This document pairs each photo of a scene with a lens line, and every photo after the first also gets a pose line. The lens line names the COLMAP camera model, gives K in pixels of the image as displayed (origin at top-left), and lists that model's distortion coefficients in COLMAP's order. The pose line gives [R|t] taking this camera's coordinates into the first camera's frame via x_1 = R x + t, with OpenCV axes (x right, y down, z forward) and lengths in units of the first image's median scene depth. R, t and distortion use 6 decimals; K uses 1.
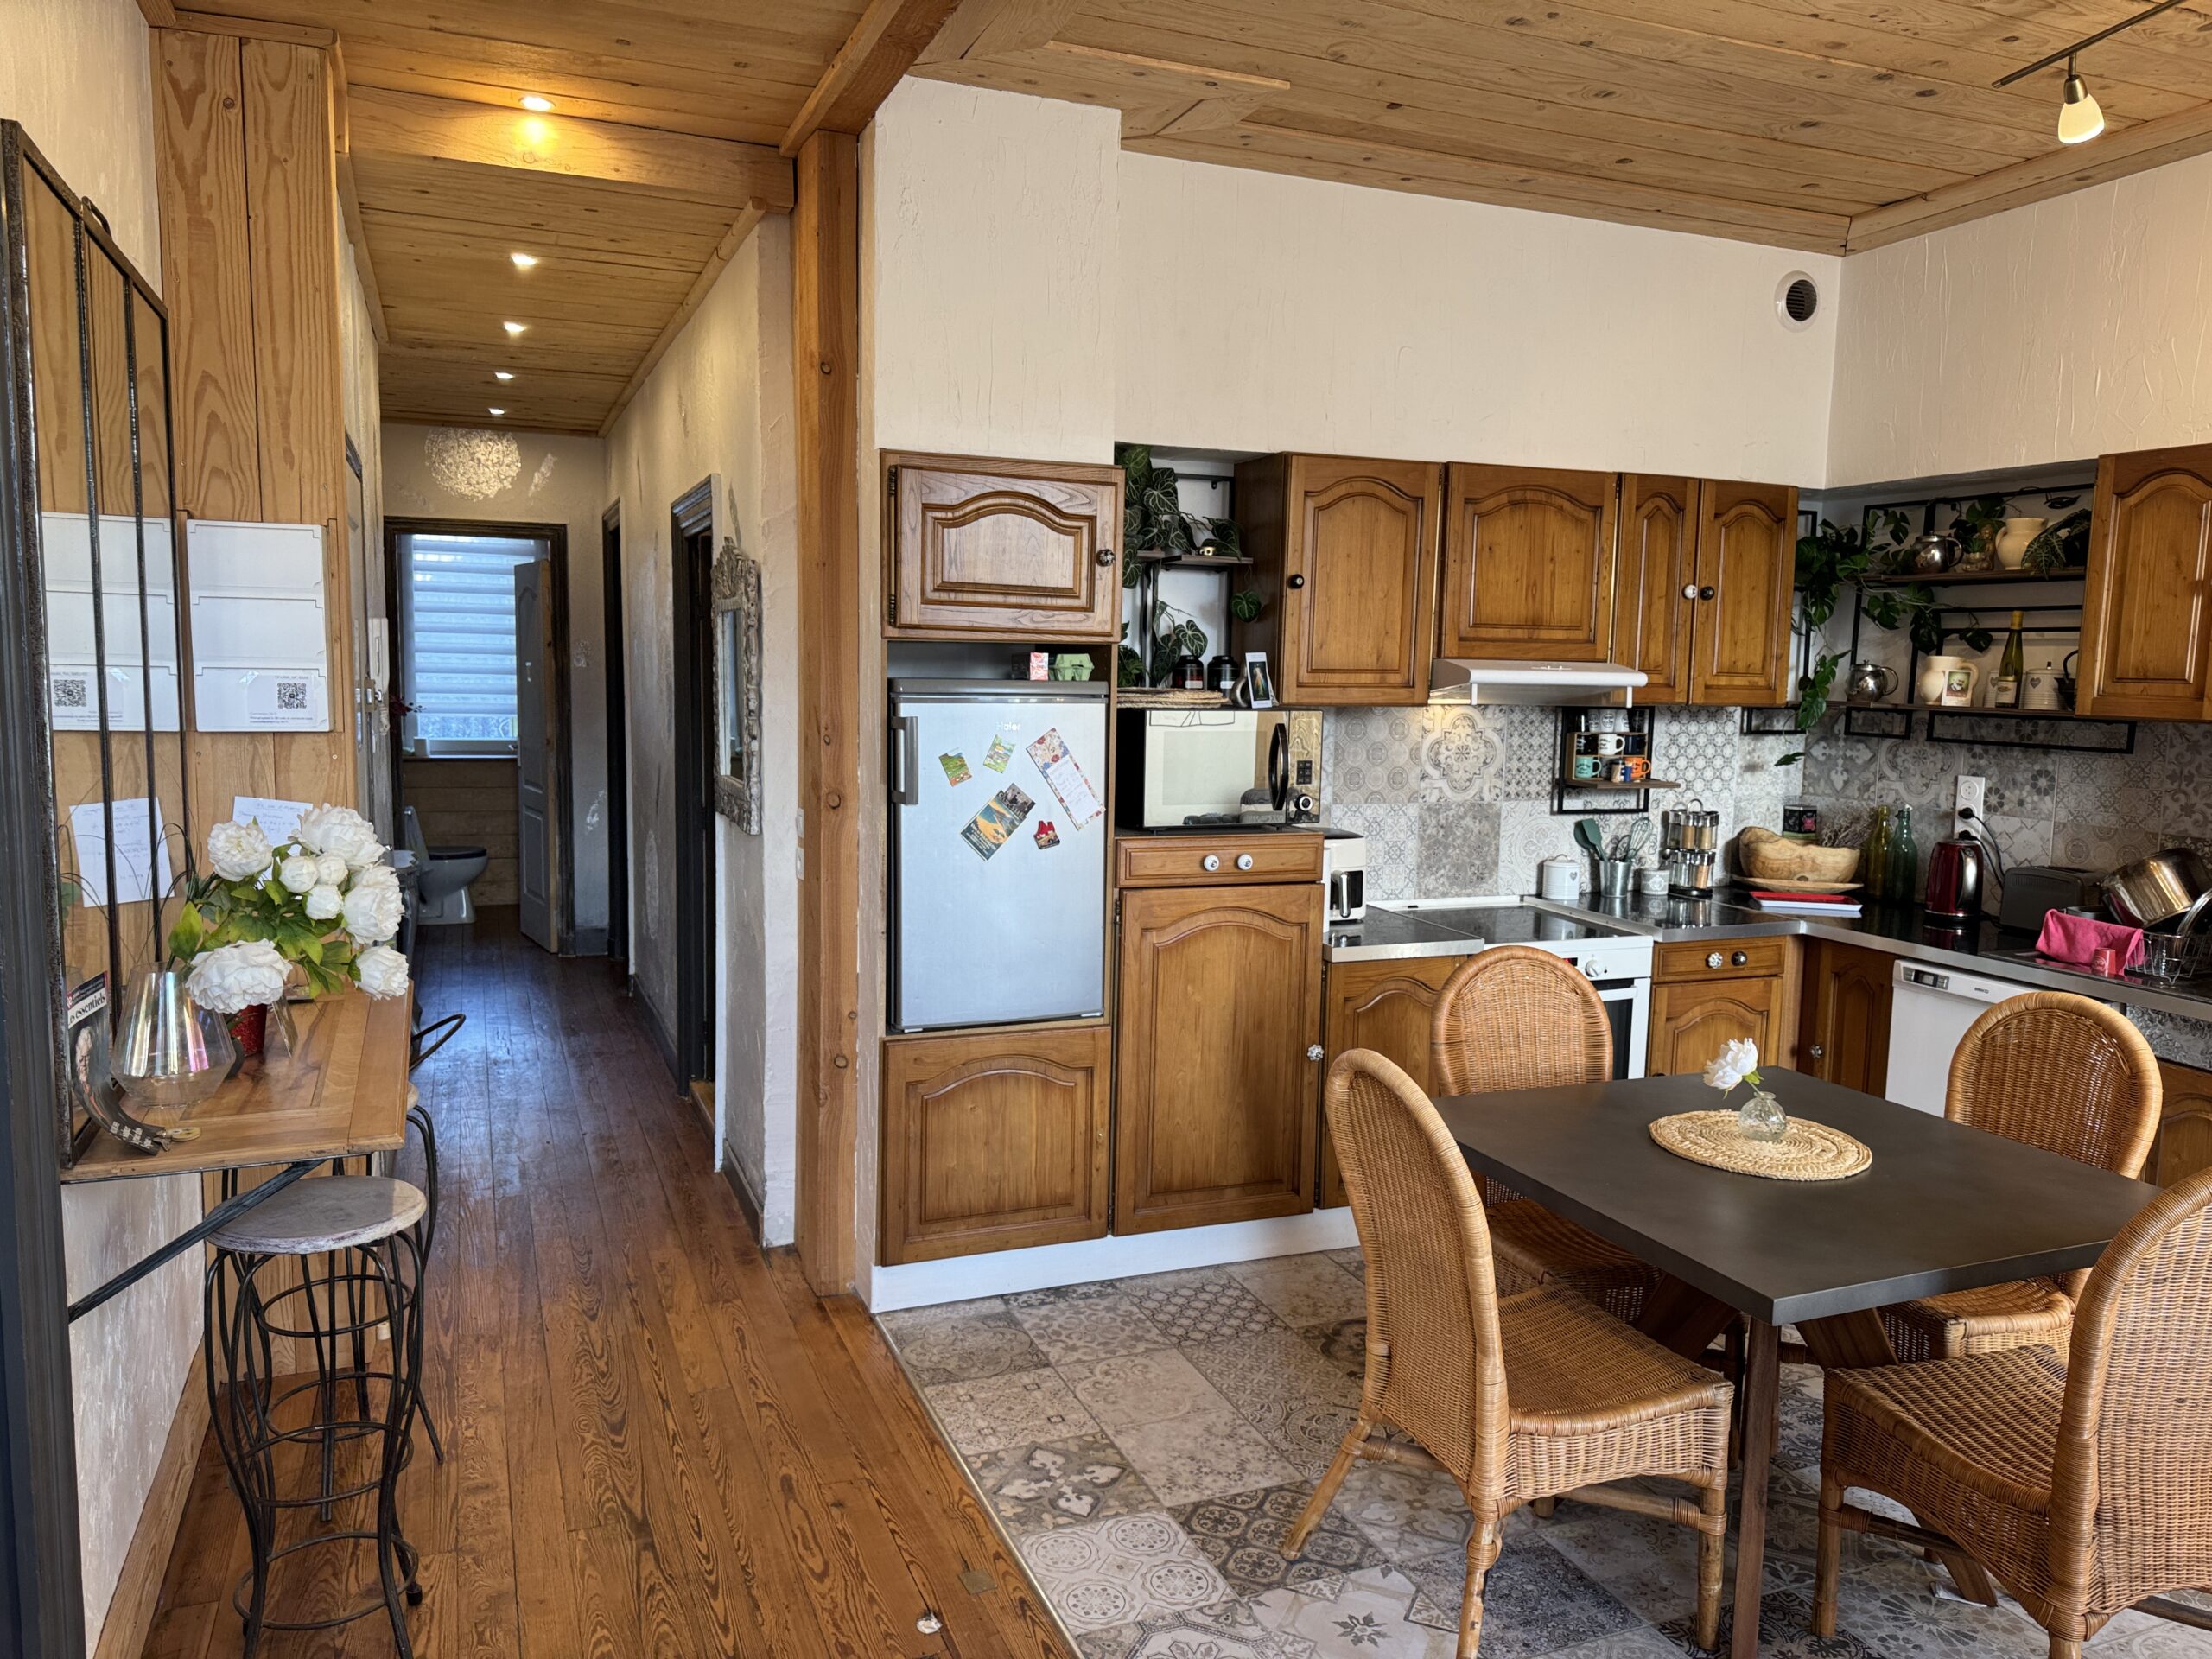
lens RADIAL K [[1547.2, 0, 1092.9], [0, 1547.2, 839.6], [0, 0, 1]] dist [0.062879, -0.083209]
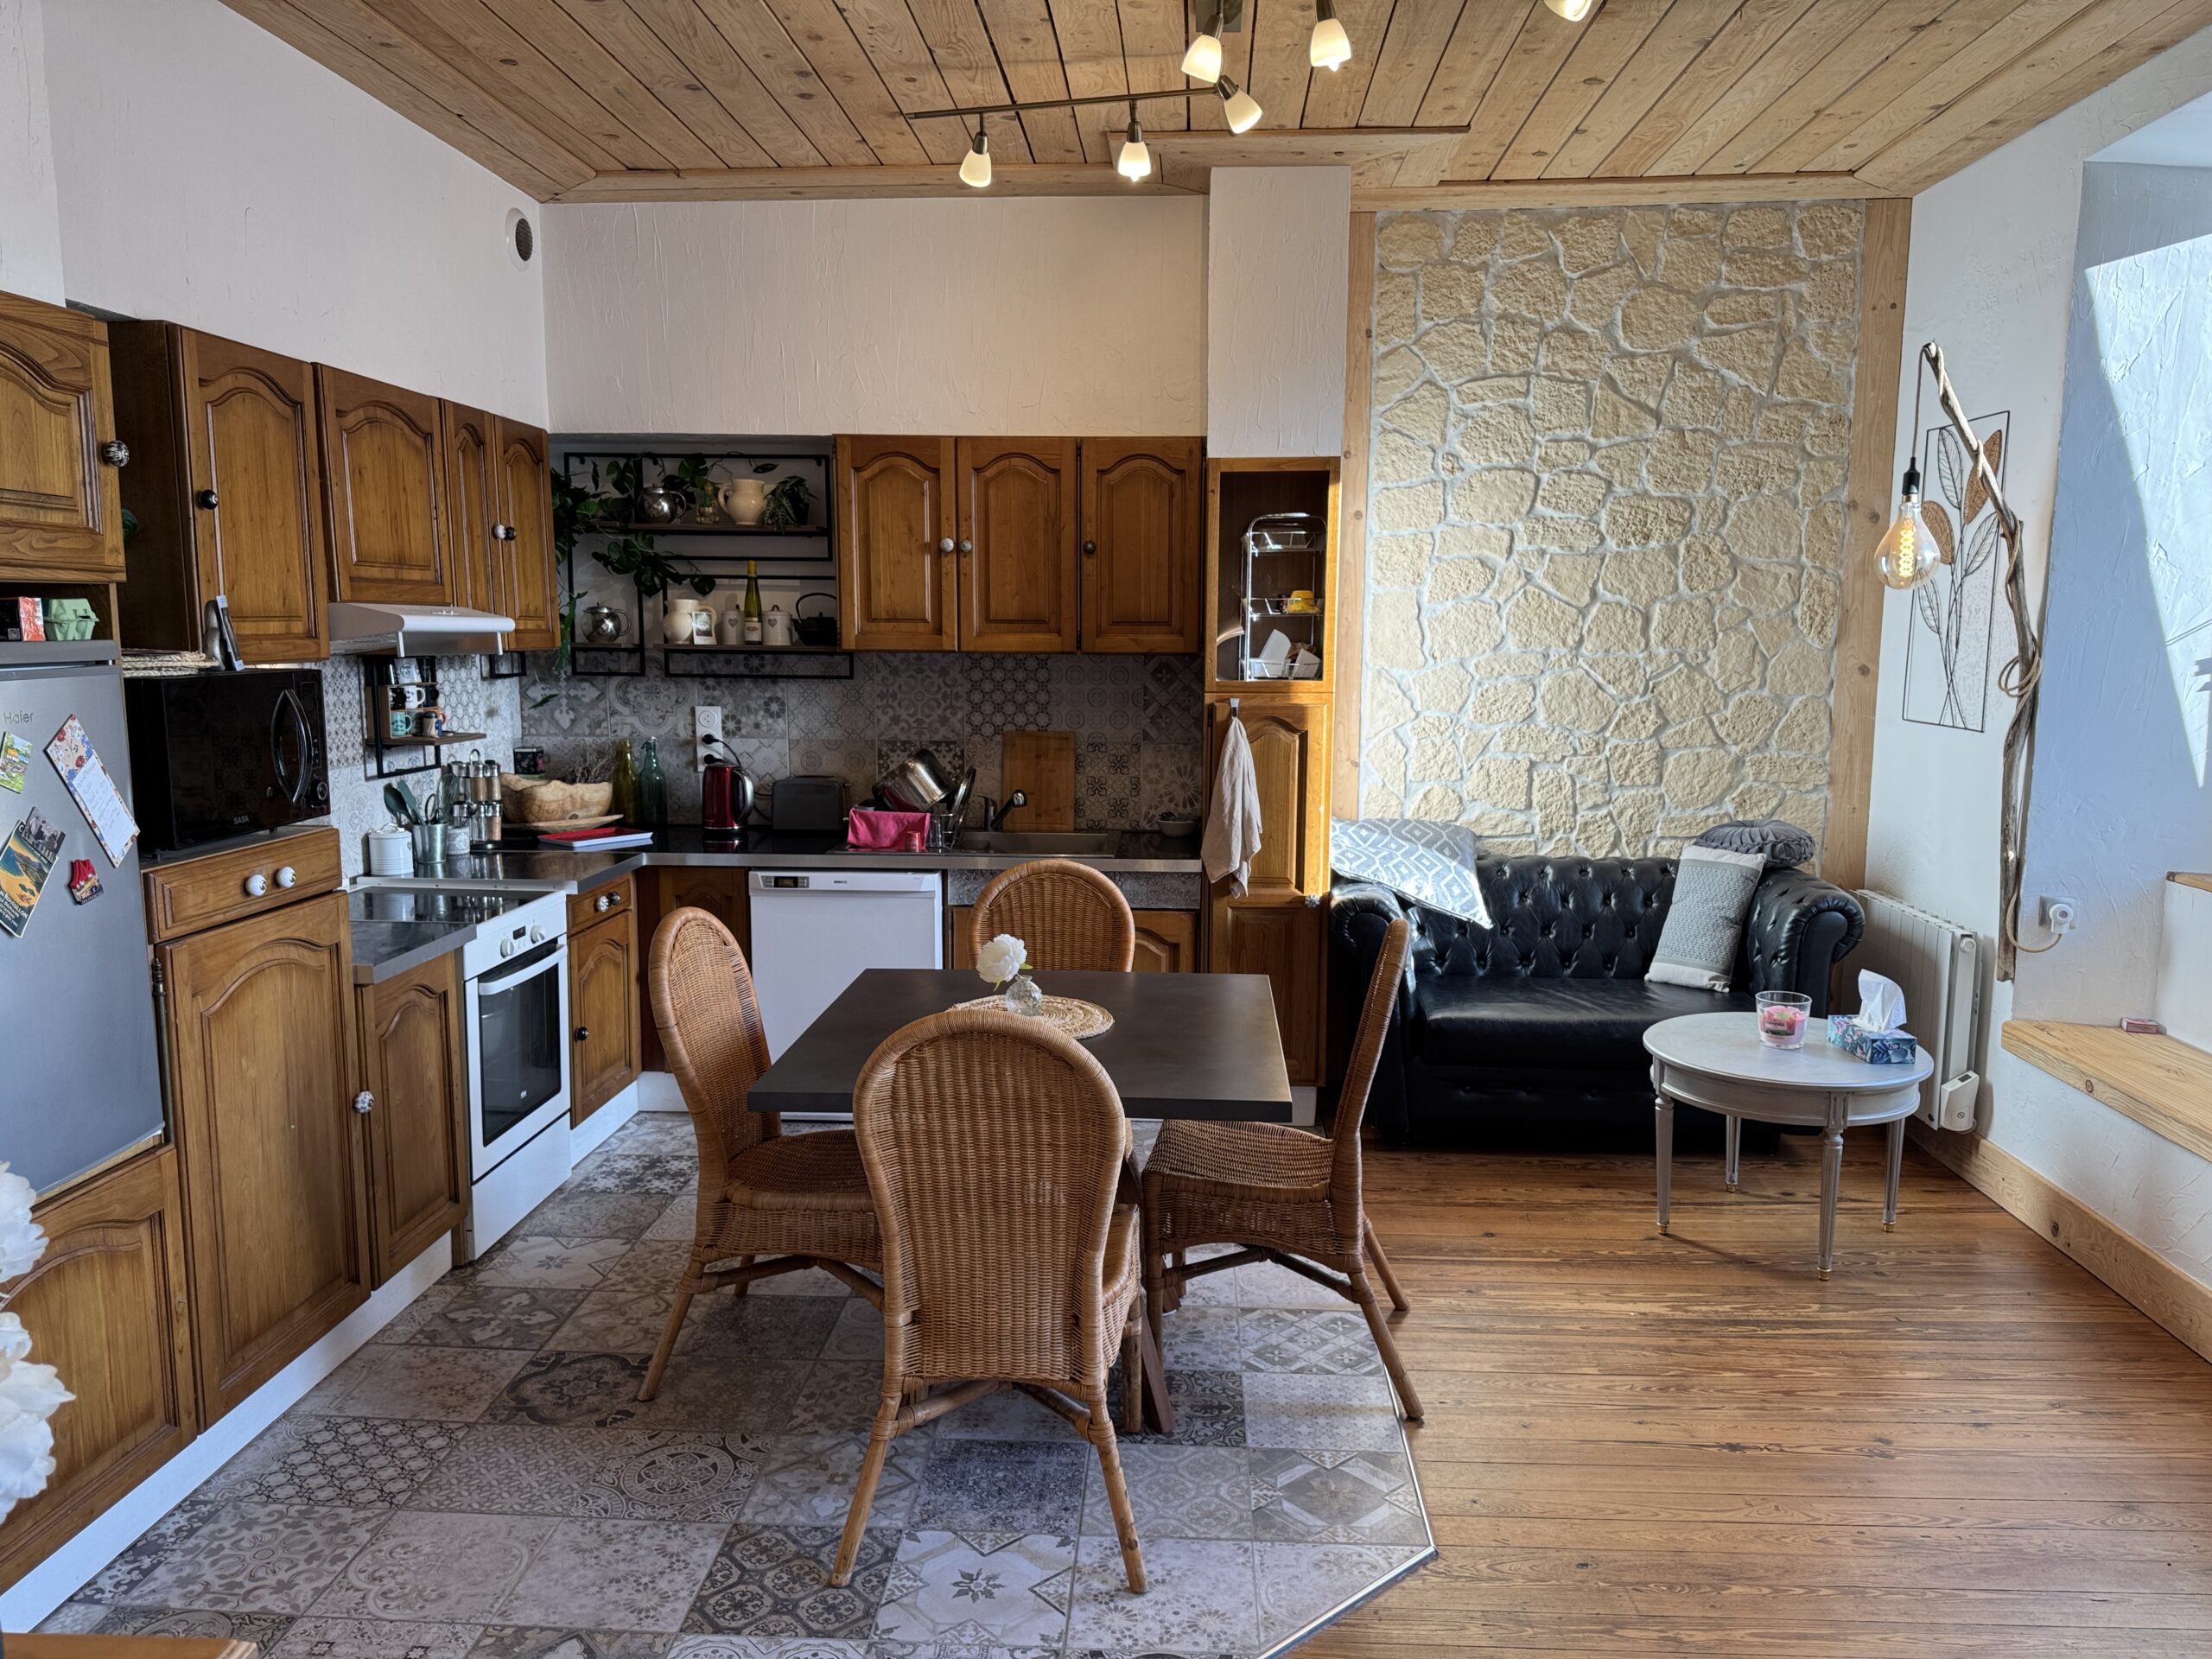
lens RADIAL K [[1547.2, 0, 1116.5], [0, 1547.2, 838.0], [0, 0, 1]] dist [0.062879, -0.083209]
pose [[0.418346, -0.142301, 0.897072, -0.399739], [0.106947, 0.988498, 0.106930, -0.041030], [-0.901970, 0.051205, 0.428752, 0.301263]]
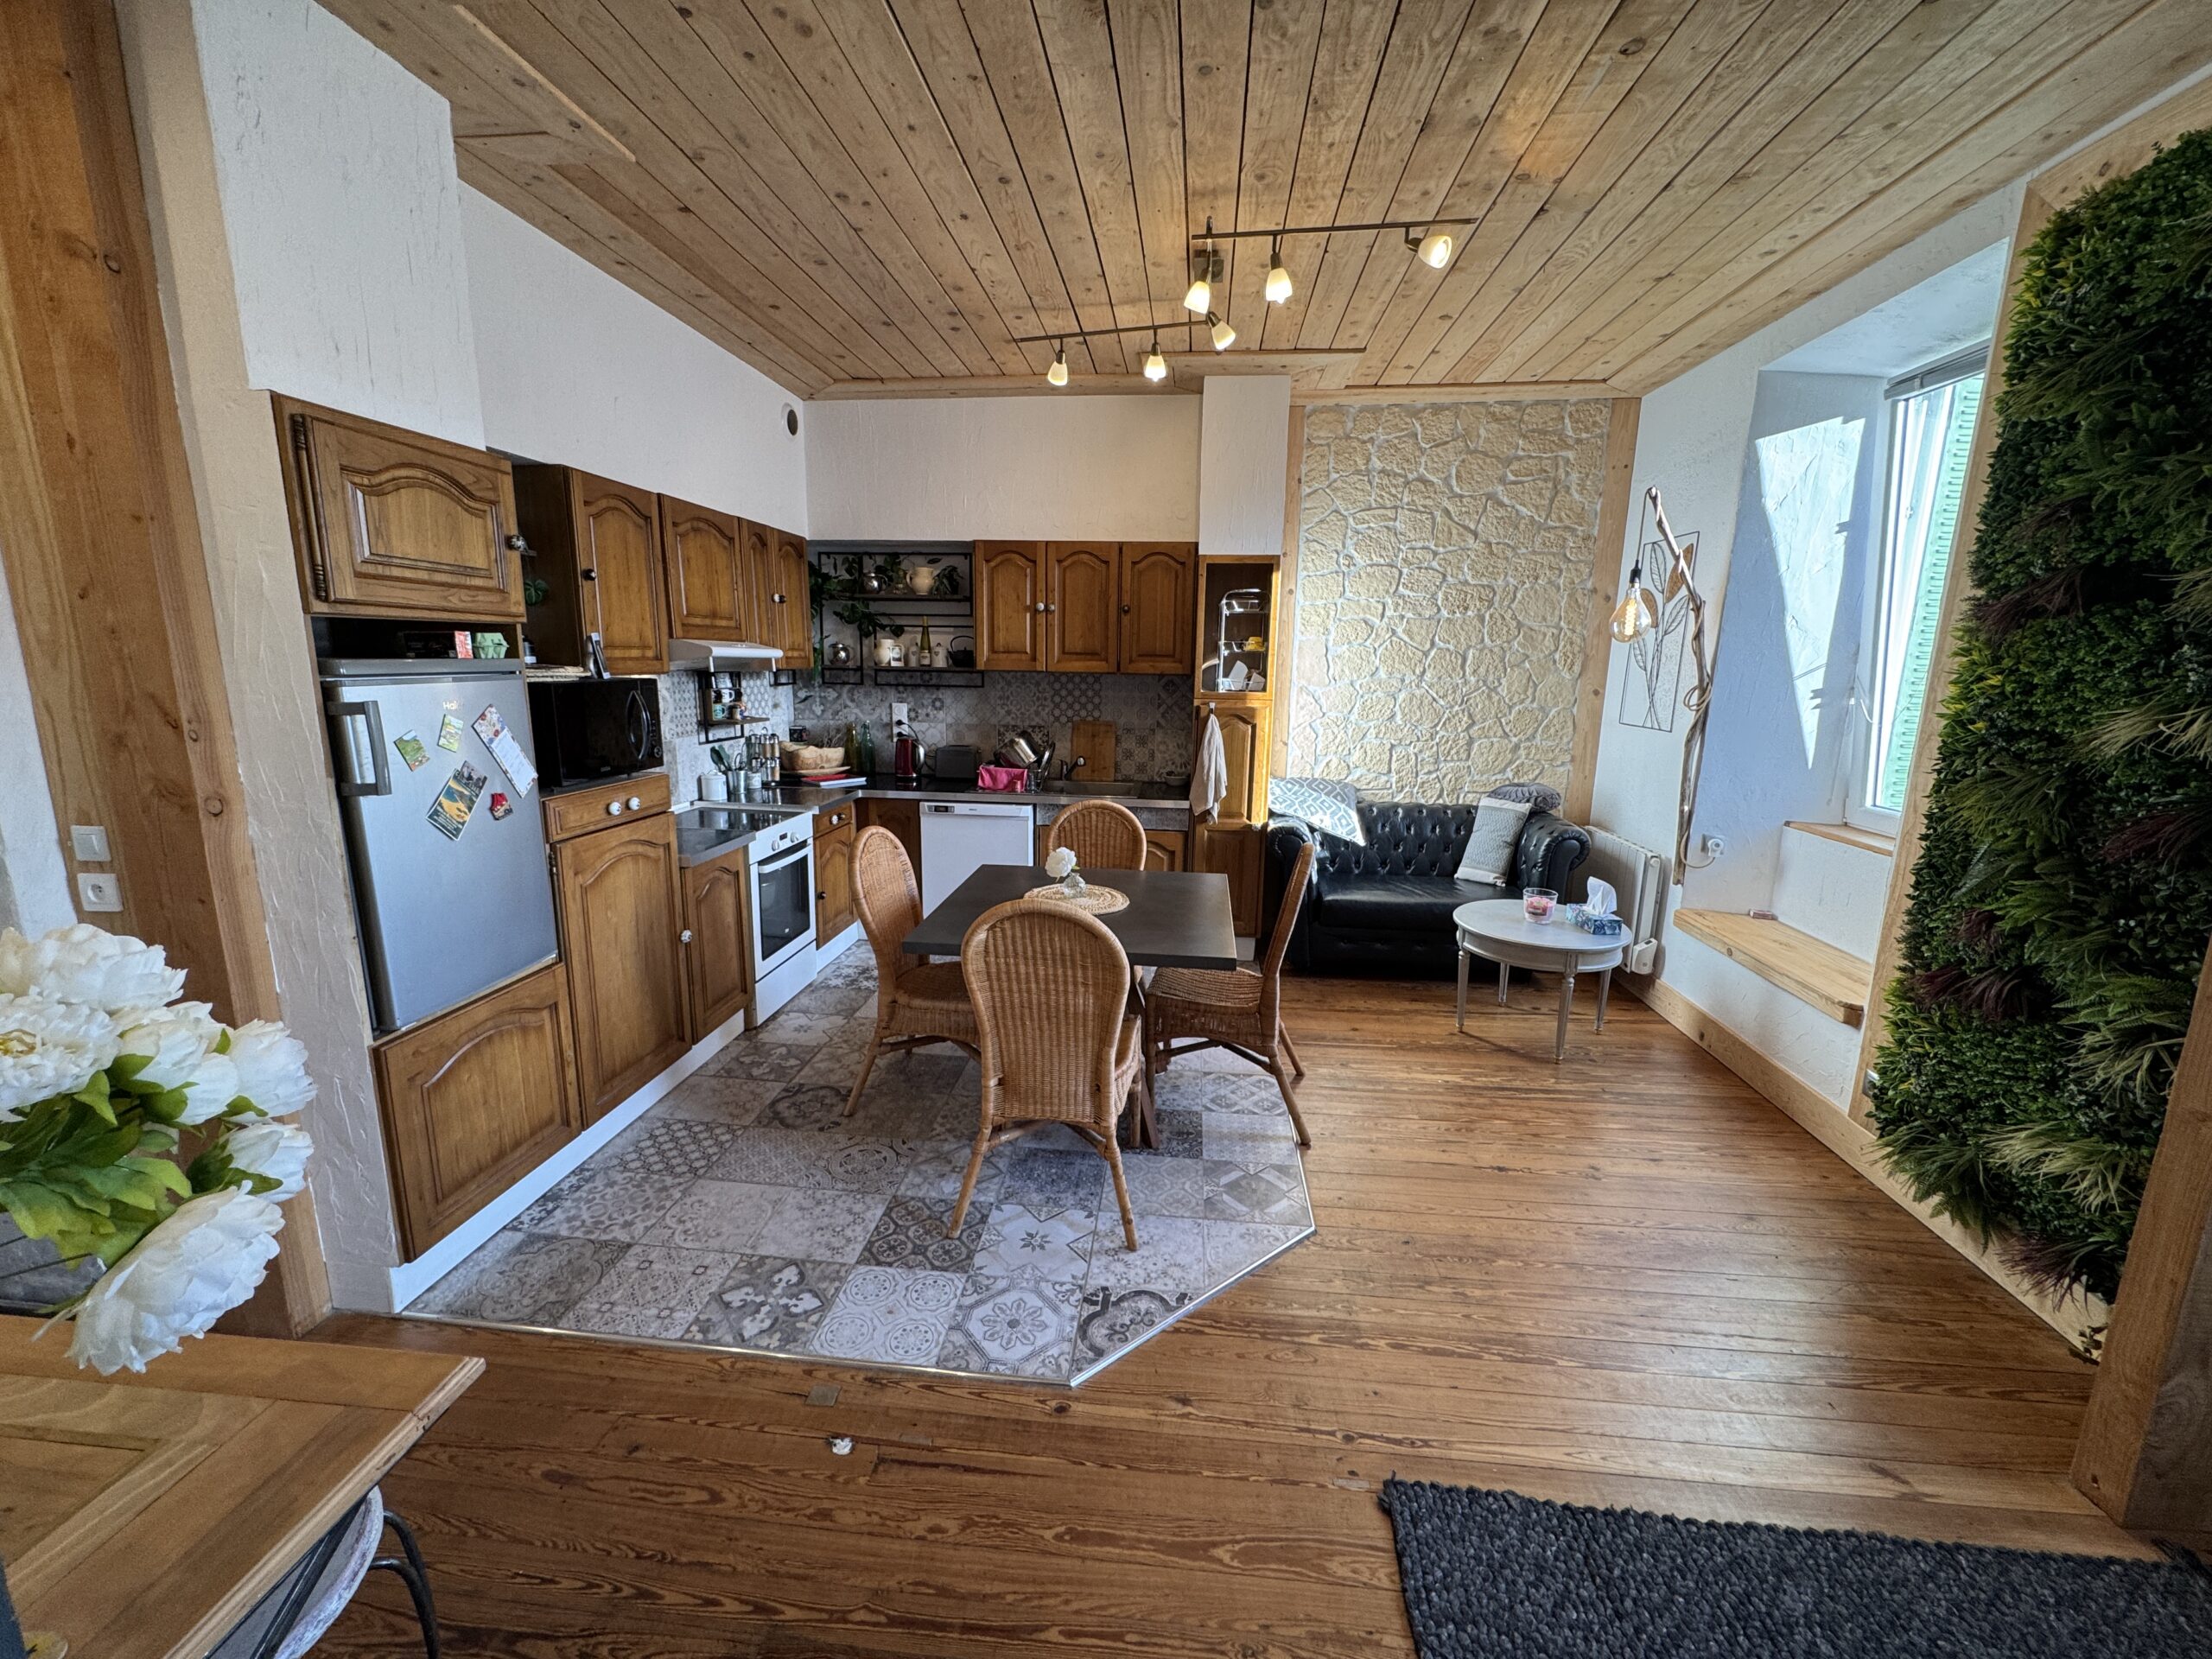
lens RADIAL K [[875.8, 0, 1106.7], [0, 875.8, 830.3], [0, 0, 1]] dist [-0.008086, 0.000265]
pose [[0.463263, -0.183393, 0.867038, -0.332566], [0.093005, 0.983012, 0.158230, -0.039403], [-0.881327, 0.007337, 0.472449, 0.318352]]
